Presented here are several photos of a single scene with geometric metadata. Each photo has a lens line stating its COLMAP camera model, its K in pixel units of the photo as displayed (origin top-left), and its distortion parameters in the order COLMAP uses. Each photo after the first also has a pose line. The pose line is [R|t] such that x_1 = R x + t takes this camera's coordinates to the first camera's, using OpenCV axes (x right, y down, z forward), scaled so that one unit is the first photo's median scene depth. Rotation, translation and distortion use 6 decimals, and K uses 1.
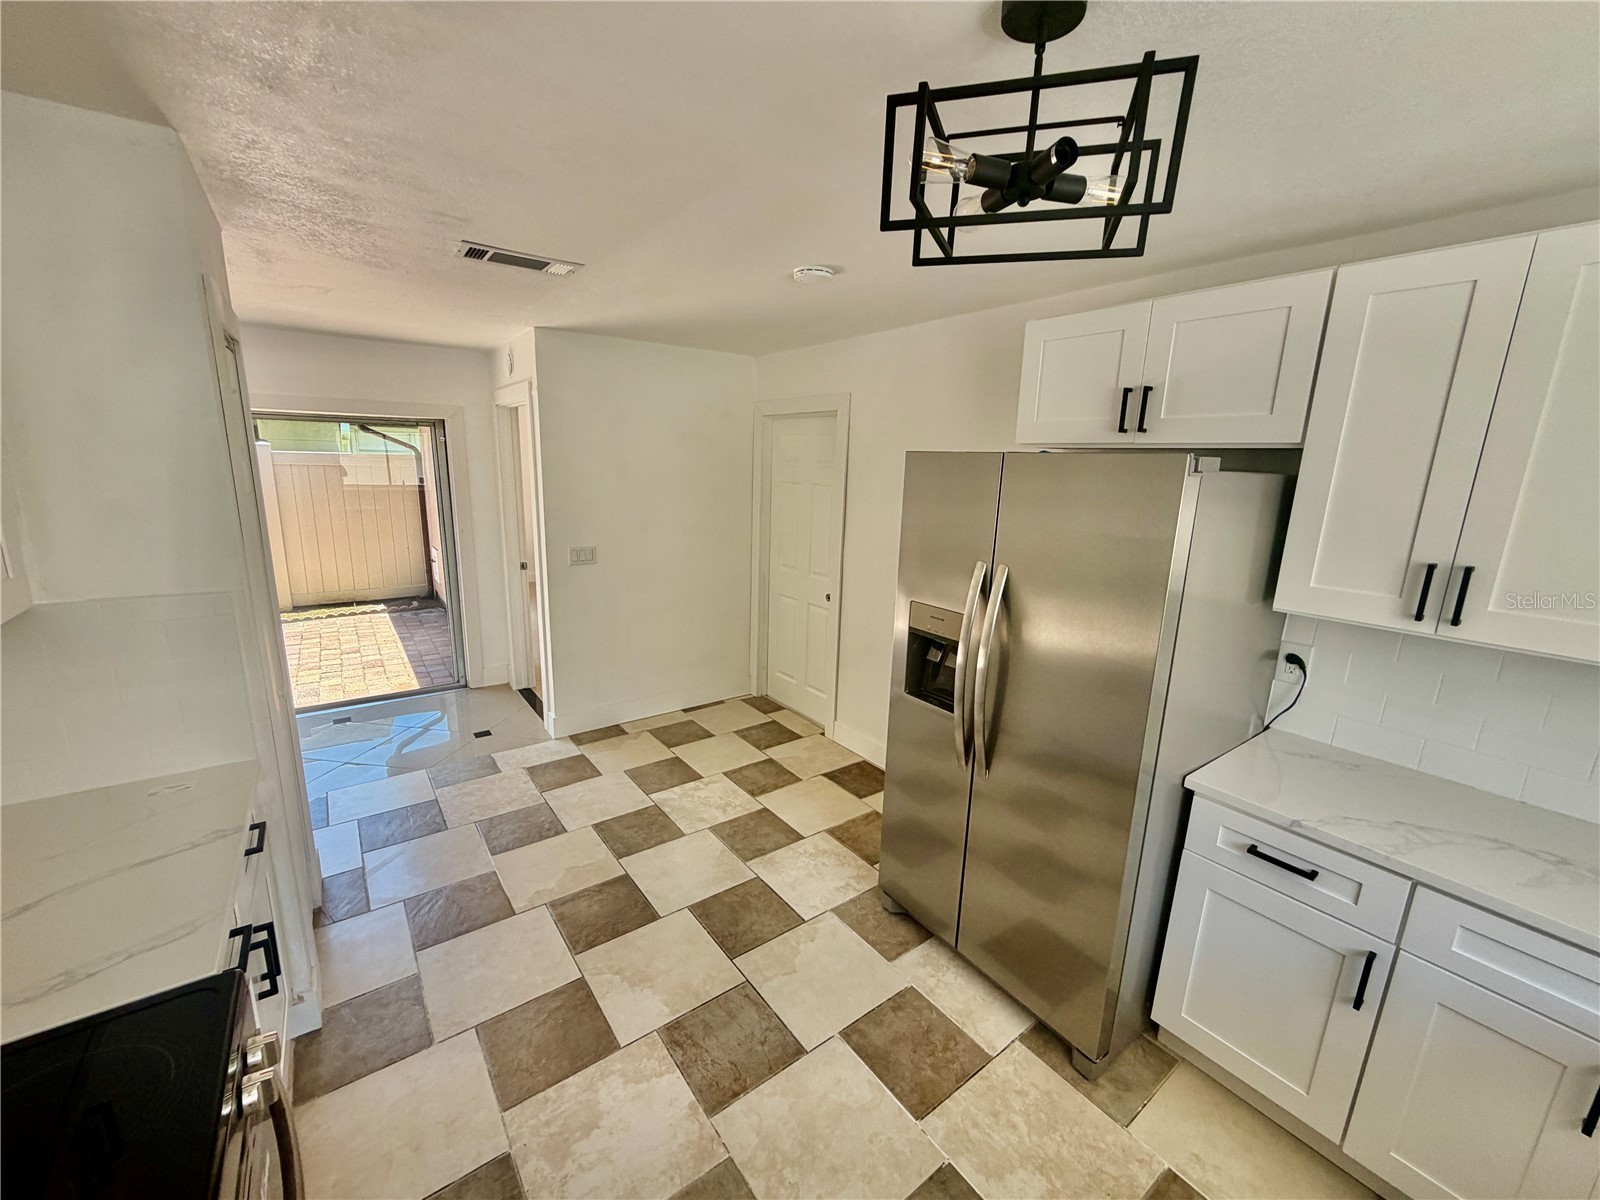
lens RADIAL K [[638.4, 0, 800.0], [0, 638.4, 600.0], [0, 0, 1]] dist [-0.000761, -0.000204]
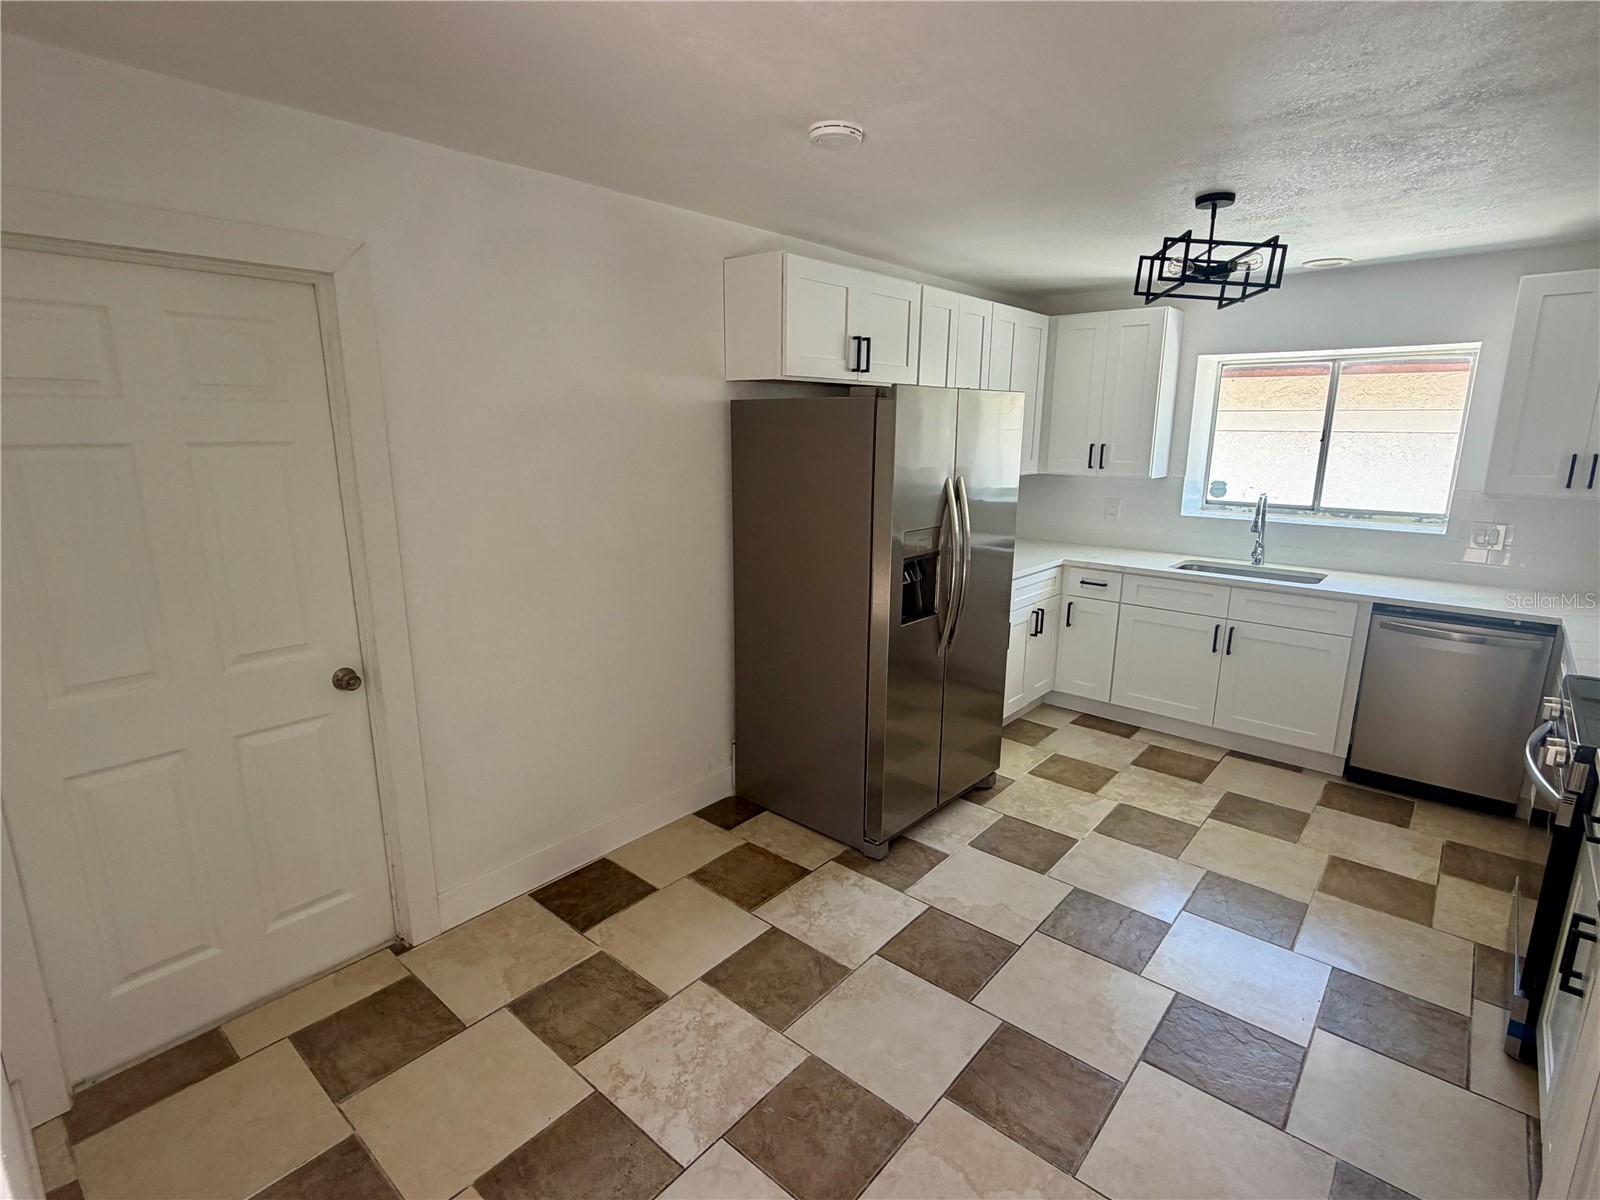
lens RADIAL K [[795.0, 0, 800.0], [0, 795.0, 600.0], [0, 0, 1]] dist [0.001802, 0.000140]
pose [[-0.215087, -0.241523, 0.946258, -0.813046], [0.198185, 0.937980, 0.284458, -0.232897], [-0.956274, 0.248718, -0.153881, 1.105339]]
